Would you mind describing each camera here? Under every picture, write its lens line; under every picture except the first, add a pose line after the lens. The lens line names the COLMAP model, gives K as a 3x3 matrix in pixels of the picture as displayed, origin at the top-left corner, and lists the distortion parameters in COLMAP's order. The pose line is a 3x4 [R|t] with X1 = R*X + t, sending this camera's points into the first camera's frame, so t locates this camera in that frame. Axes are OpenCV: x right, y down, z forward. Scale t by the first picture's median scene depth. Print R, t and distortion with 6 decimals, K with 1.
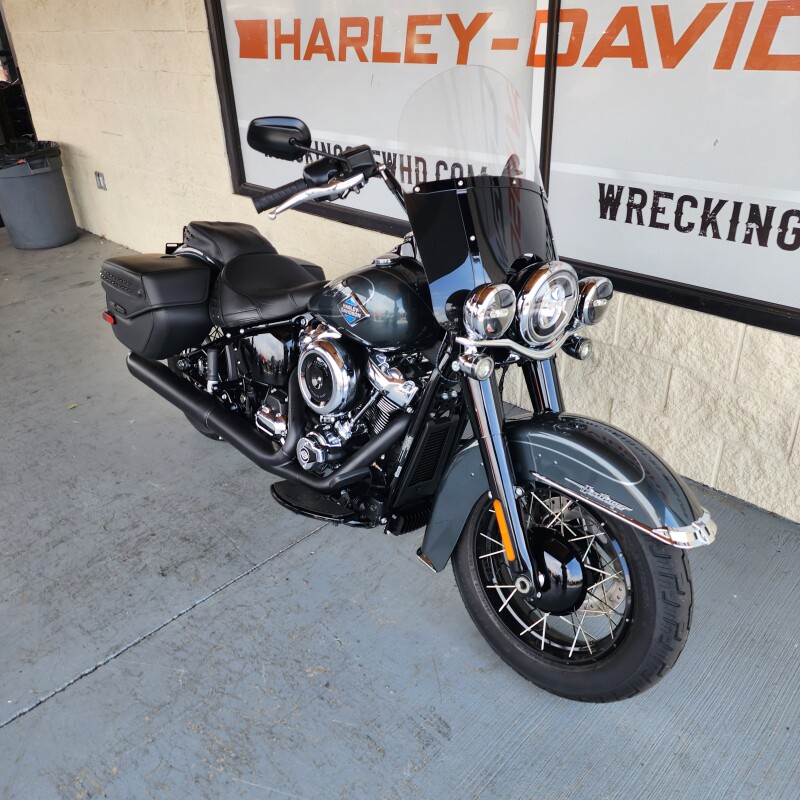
lens RADIAL K [[722.4, 0, 404.9], [0, 722.4, 384.6], [0, 0, 1]] dist [0.066494, -0.048239]
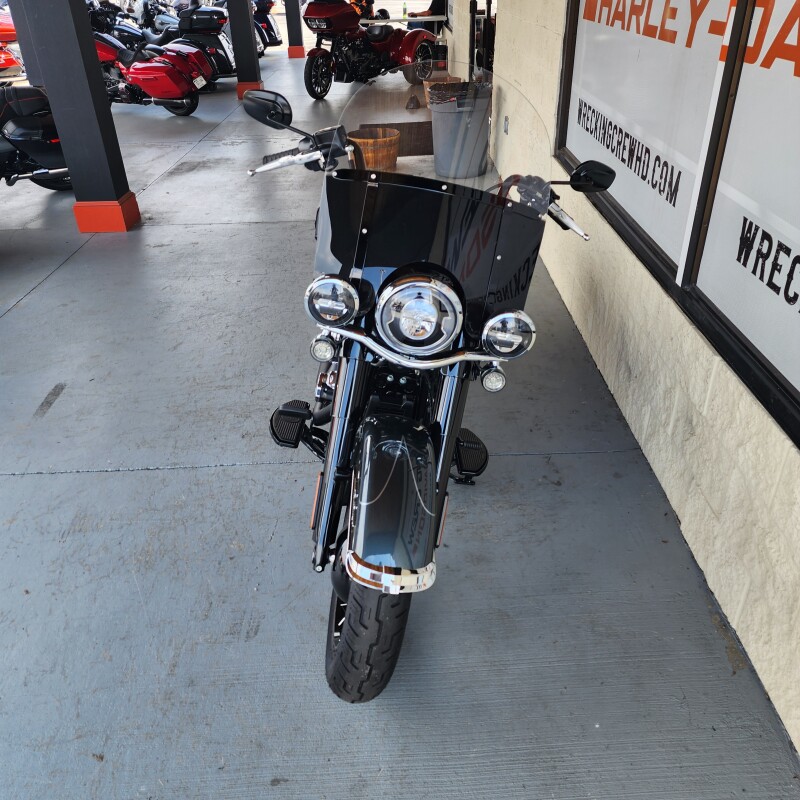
lens RADIAL K [[722.4, 0, 389.0], [0, 722.4, 387.0], [0, 0, 1]] dist [0.066494, -0.048239]
pose [[0.711304, 0.362459, -0.602221, 0.600762], [-0.315220, 0.930292, 0.187597, -0.145776], [0.628237, 0.056393, 0.775975, 0.159412]]
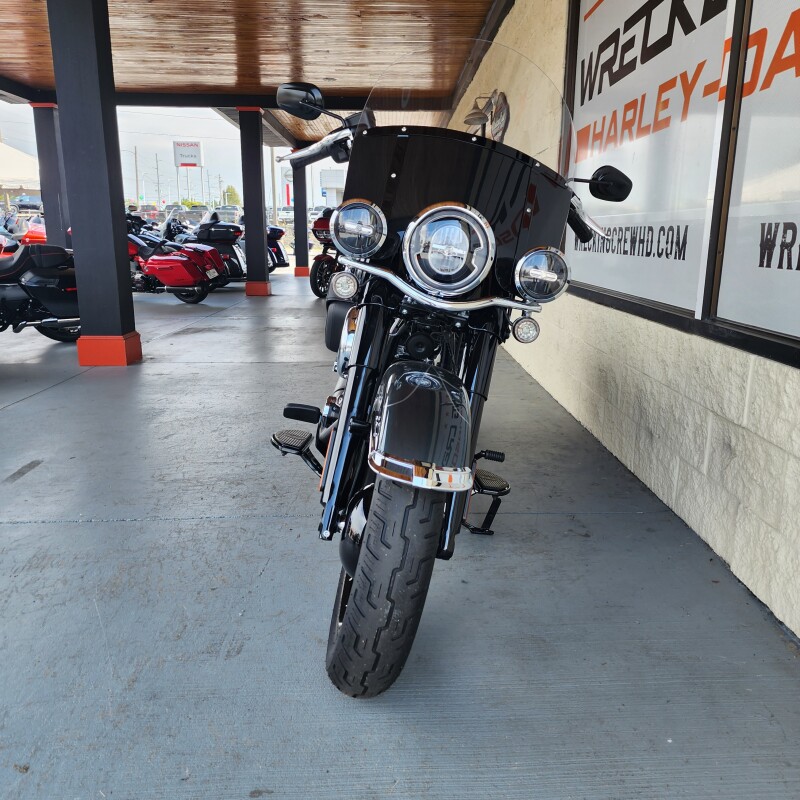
lens RADIAL K [[722.4, 0, 398.1], [0, 722.4, 386.2], [0, 0, 1]] dist [0.066494, -0.048239]
pose [[0.723113, 0.182342, -0.666227, 0.610832], [-0.346016, 0.930405, -0.120915, 0.144173], [0.597813, 0.317960, 0.735881, 0.241008]]
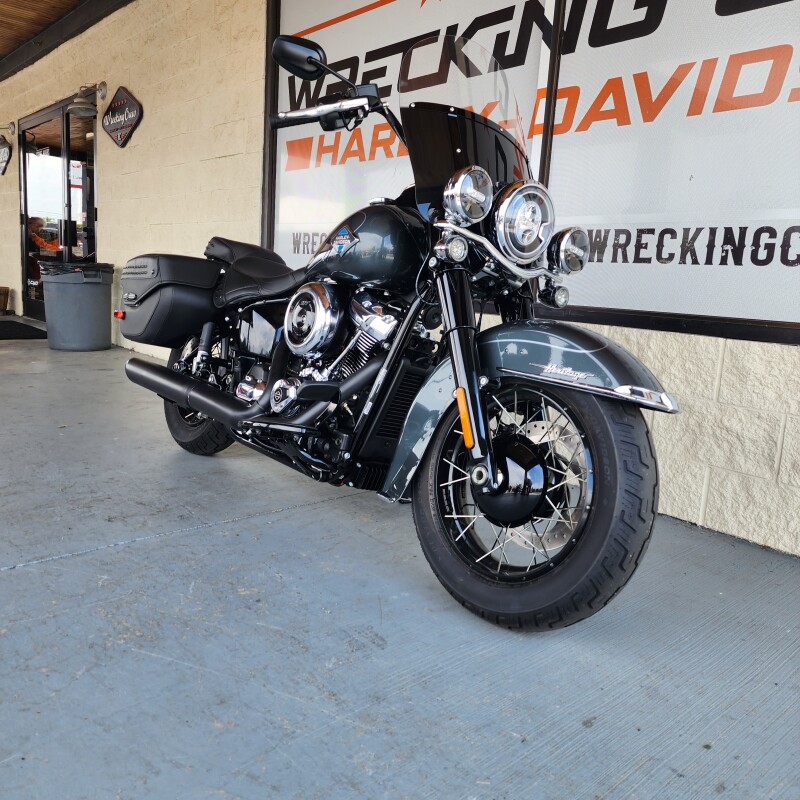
lens RADIAL K [[722.4, 0, 396.3], [0, 722.4, 375.6], [0, 0, 1]] dist [0.066494, -0.048239]
pose [[0.993250, 0.104572, -0.050197, 0.065785], [-0.115346, 0.936175, -0.332071, 0.357132], [0.012268, 0.335620, 0.941918, 0.050954]]
